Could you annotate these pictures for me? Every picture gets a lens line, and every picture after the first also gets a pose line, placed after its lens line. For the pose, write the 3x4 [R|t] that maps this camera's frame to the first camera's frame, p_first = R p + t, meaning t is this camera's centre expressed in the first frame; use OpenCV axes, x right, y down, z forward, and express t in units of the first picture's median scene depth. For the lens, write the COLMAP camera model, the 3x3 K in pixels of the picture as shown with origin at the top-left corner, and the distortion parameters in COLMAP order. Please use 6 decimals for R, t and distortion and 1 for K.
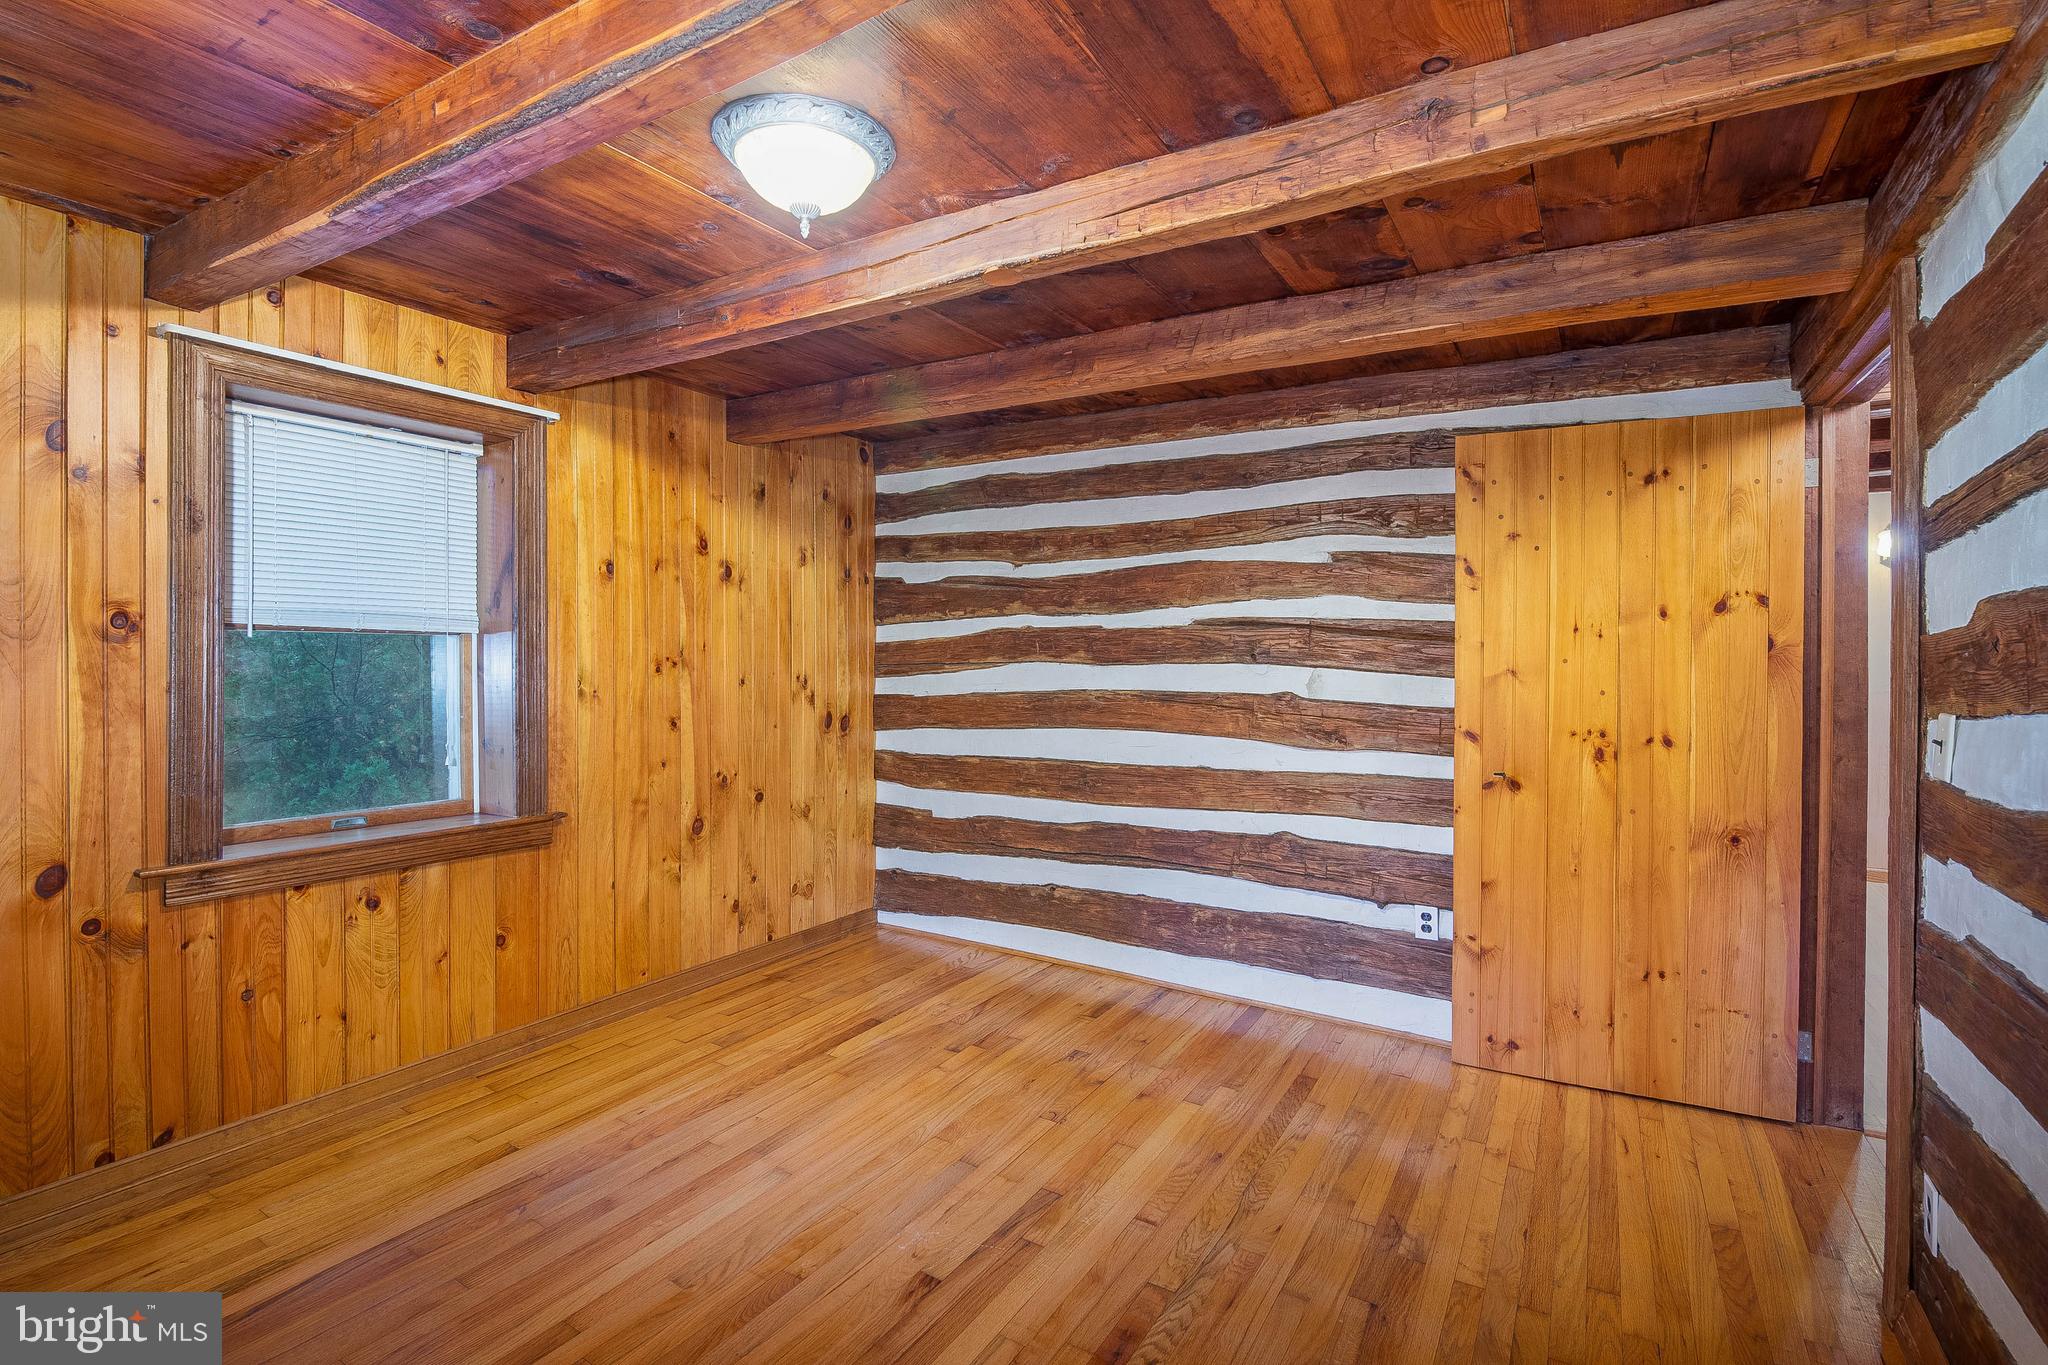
lens RADIAL K [[942.9, 0, 1025.1], [0, 942.9, 675.7], [0, 0, 1]] dist [-0.000137, -0.000946]
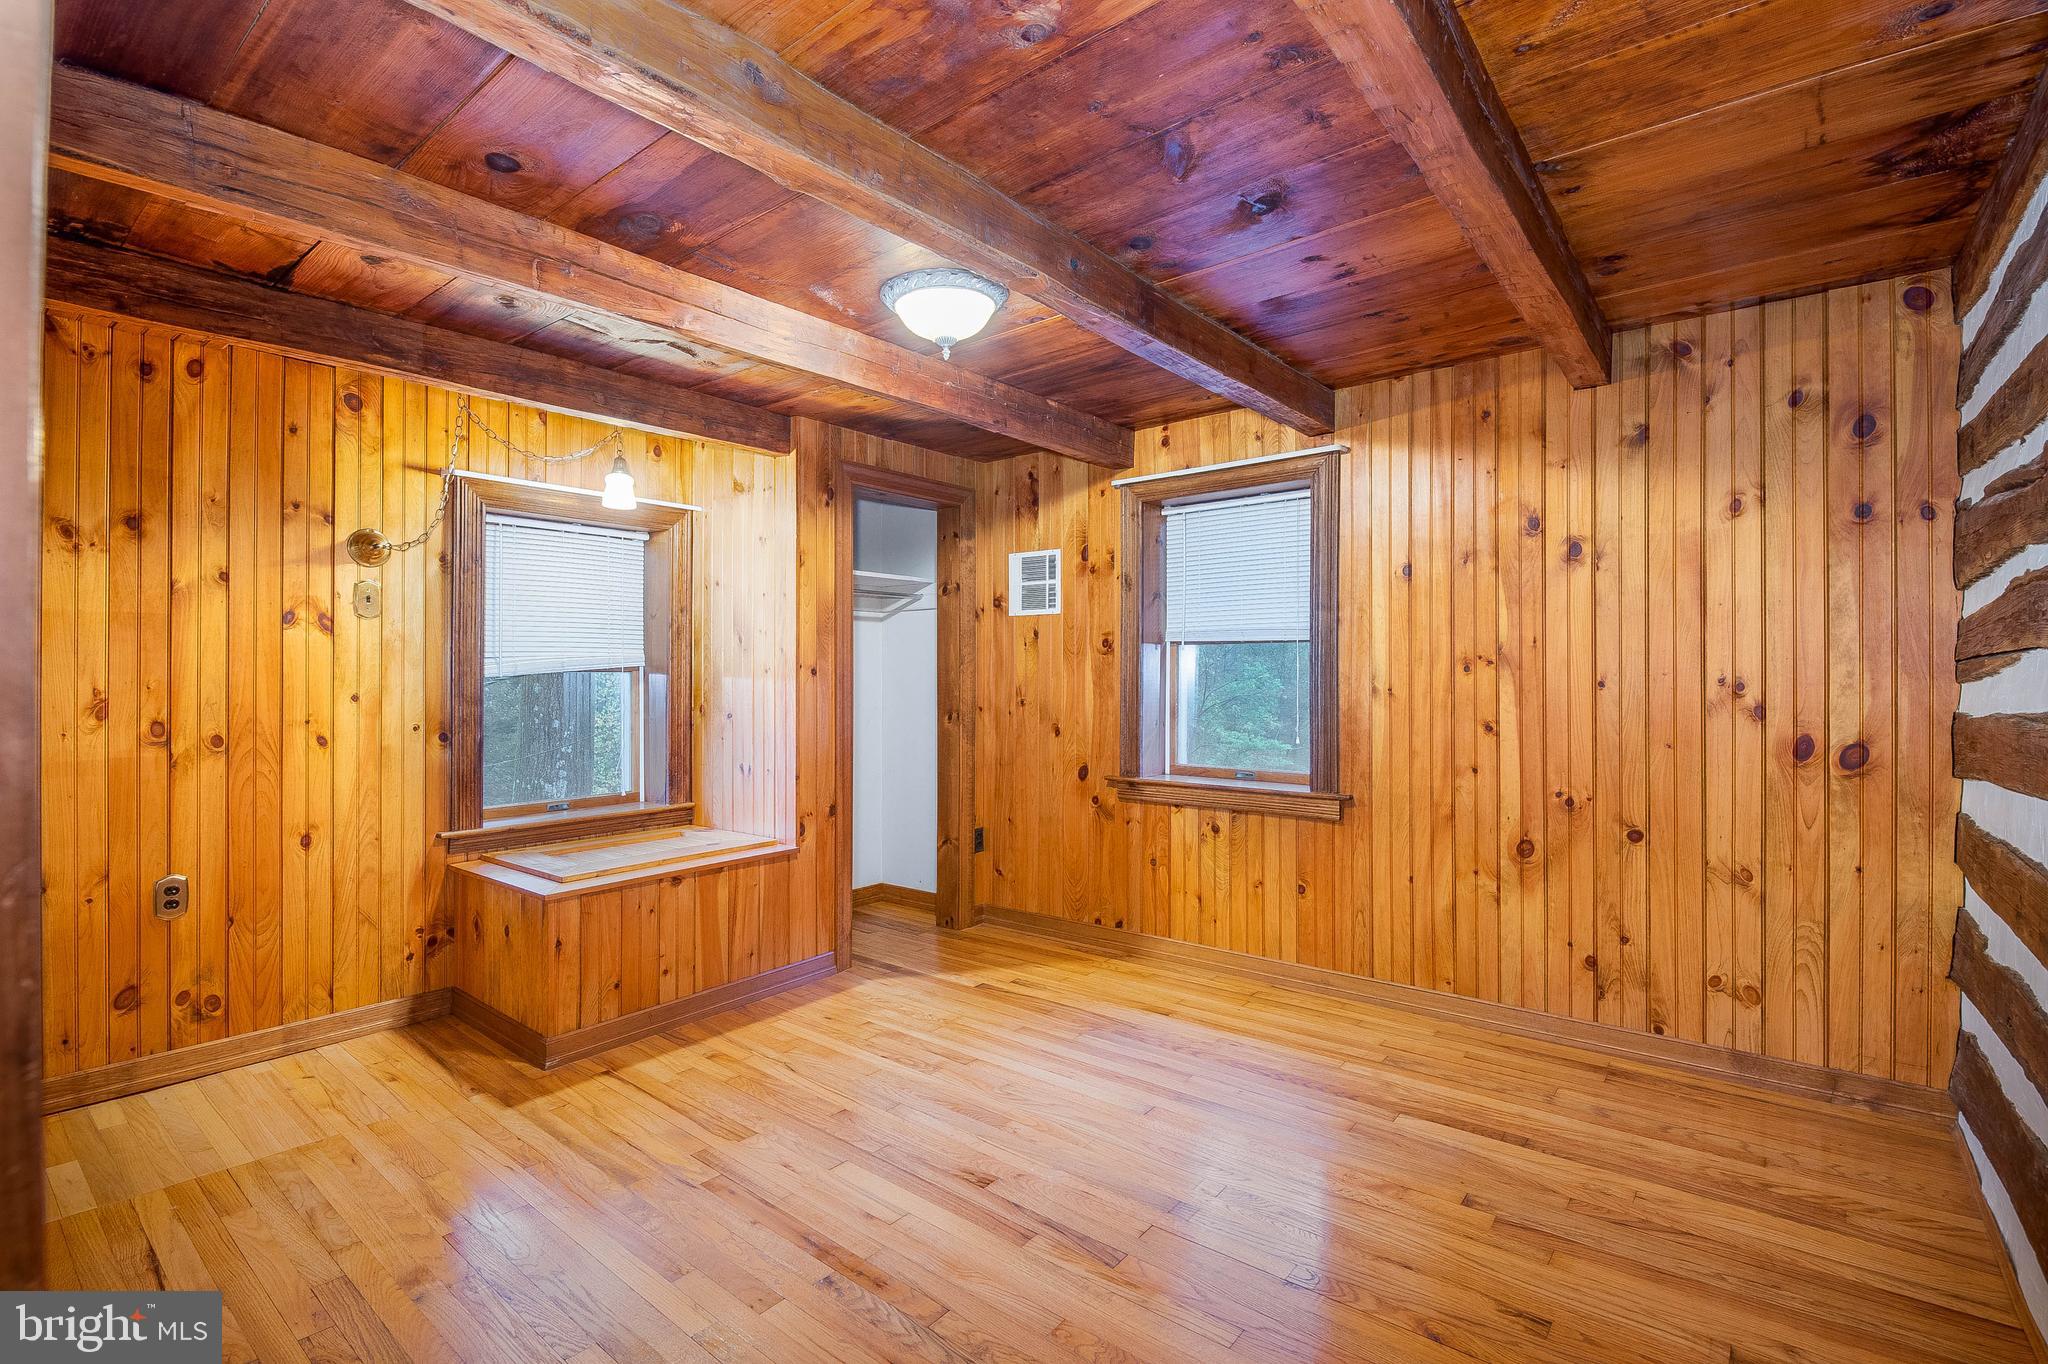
lens RADIAL K [[942.9, 0, 1022.9], [0, 942.9, 672.4], [0, 0, 1]] dist [-0.000137, -0.000946]
pose [[-0.133250, -0.002731, -0.991079, 0.655767], [-0.008565, 0.999962, -0.001604, 0.002782], [0.991045, 0.008275, -0.133269, 0.738521]]
